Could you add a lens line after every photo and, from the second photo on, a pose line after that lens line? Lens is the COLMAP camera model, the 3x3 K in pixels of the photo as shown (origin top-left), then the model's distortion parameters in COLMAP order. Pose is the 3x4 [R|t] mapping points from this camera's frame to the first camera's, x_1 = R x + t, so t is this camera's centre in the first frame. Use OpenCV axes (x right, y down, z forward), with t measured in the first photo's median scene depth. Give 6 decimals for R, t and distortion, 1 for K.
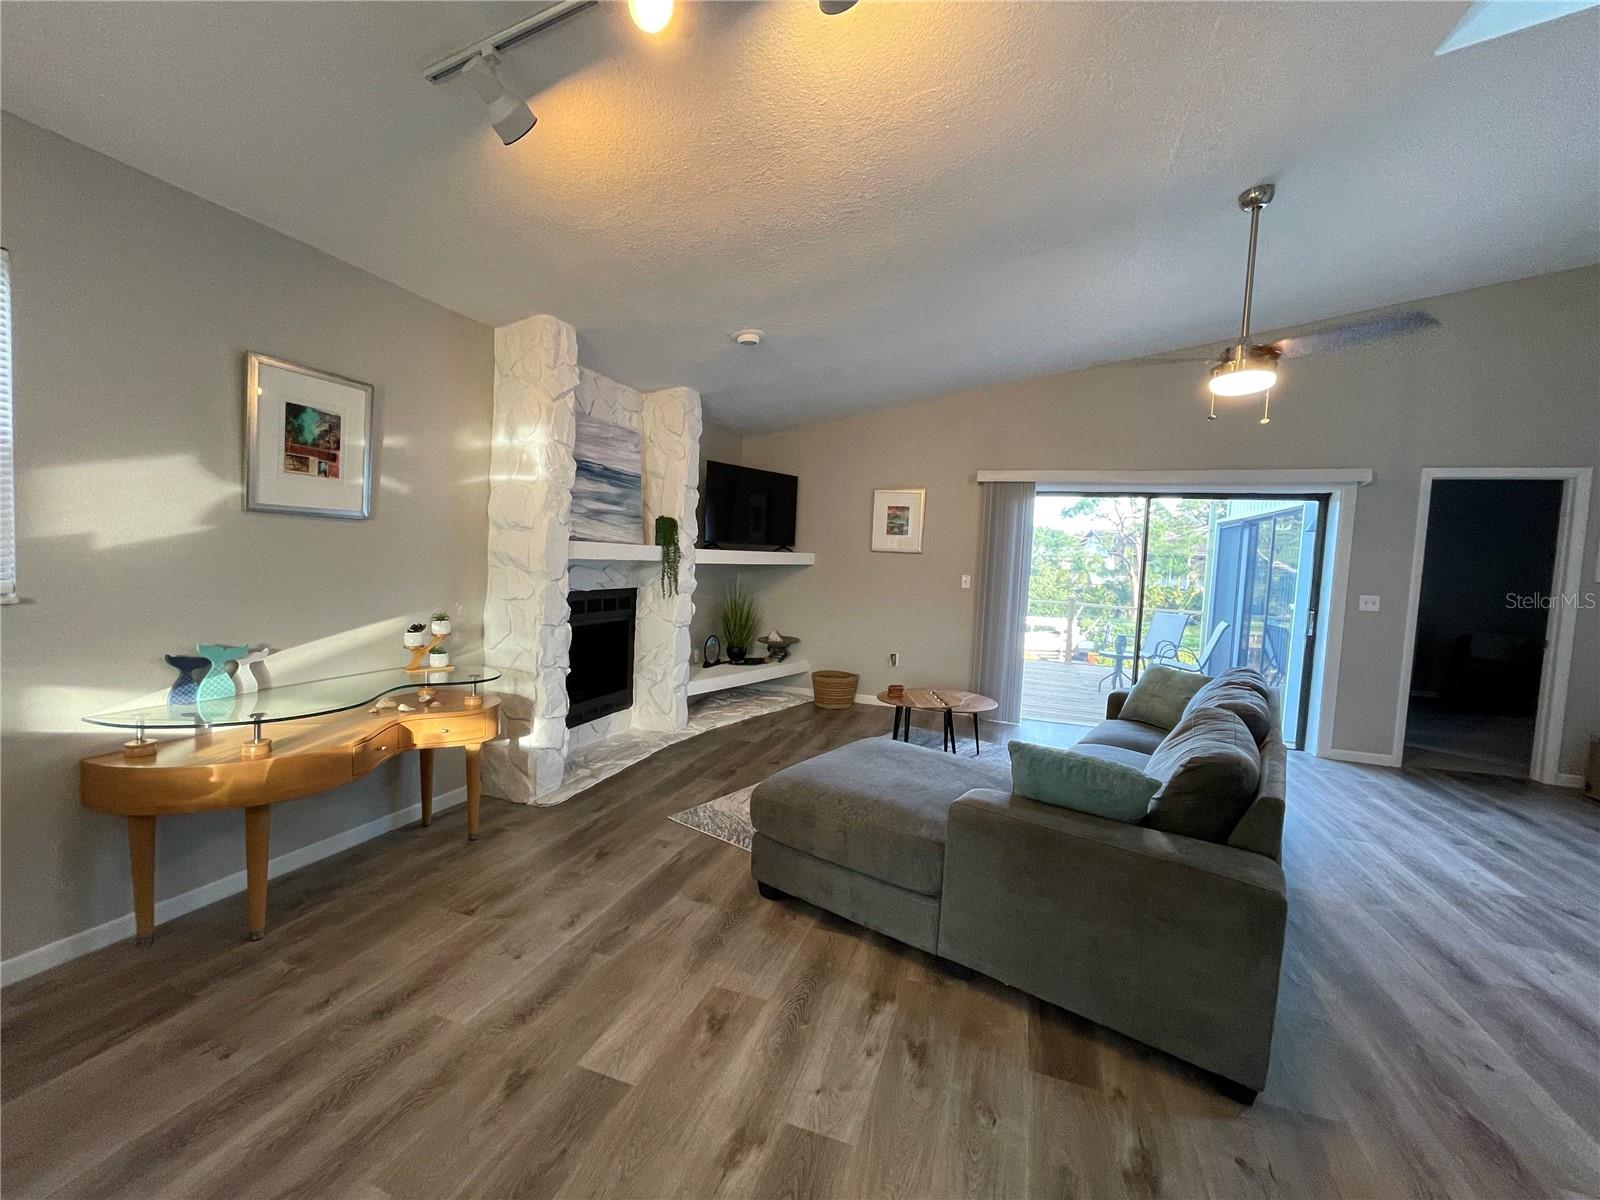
lens RADIAL K [[647.2, 0, 803.7], [0, 647.2, 594.8], [0, 0, 1]] dist [-0.001741, -0.000167]
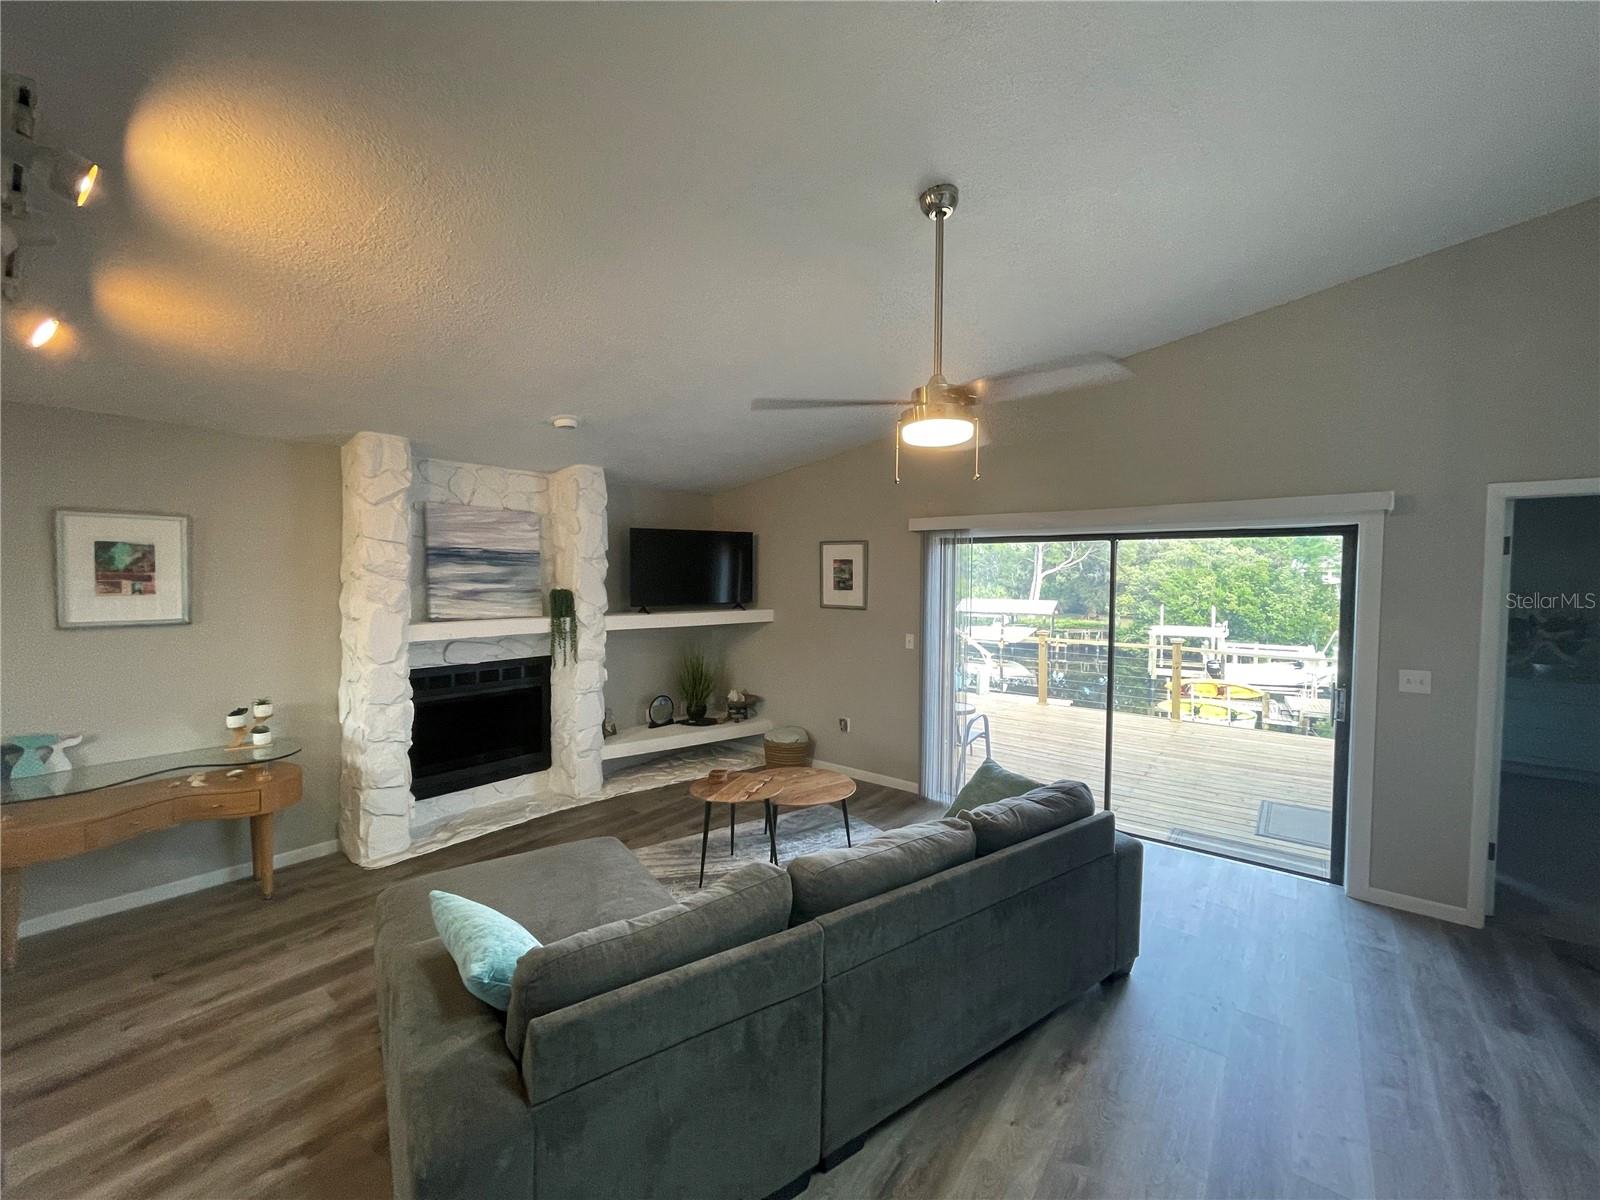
lens RADIAL K [[647.2, 0, 803.7], [0, 647.2, 594.8], [0, 0, 1]] dist [-0.001741, -0.000167]
pose [[0.946228, -0.026779, -0.322391, 0.546193], [0.015232, 0.999151, -0.038287, -0.071995], [0.323143, 0.031317, 0.945832, 0.147407]]
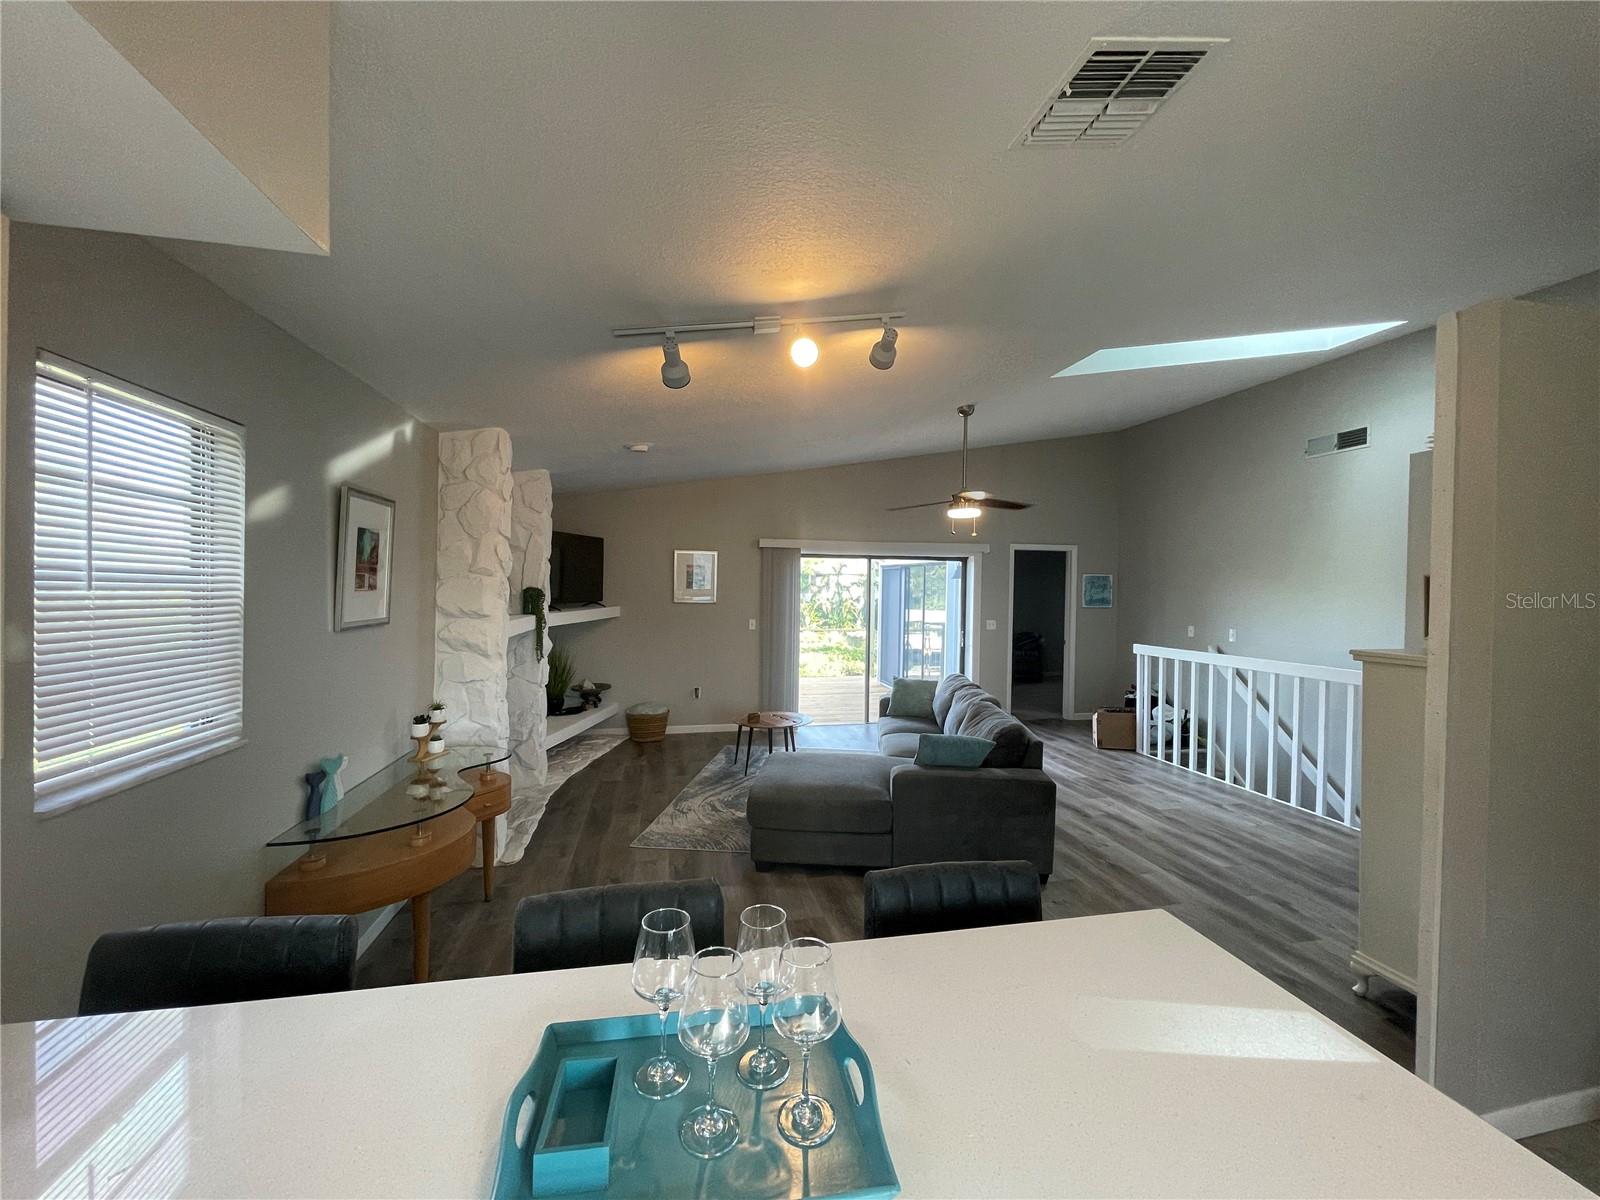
lens RADIAL K [[653.2, 0, 806.3], [0, 653.2, 594.7], [0, 0, 1]] dist [0.000944, 0.000397]
pose [[0.852453, -0.039077, 0.521341, -0.433893], [0.053871, 0.998460, -0.013245, -0.075974], [-0.520021, 0.039376, 0.853245, -0.194032]]
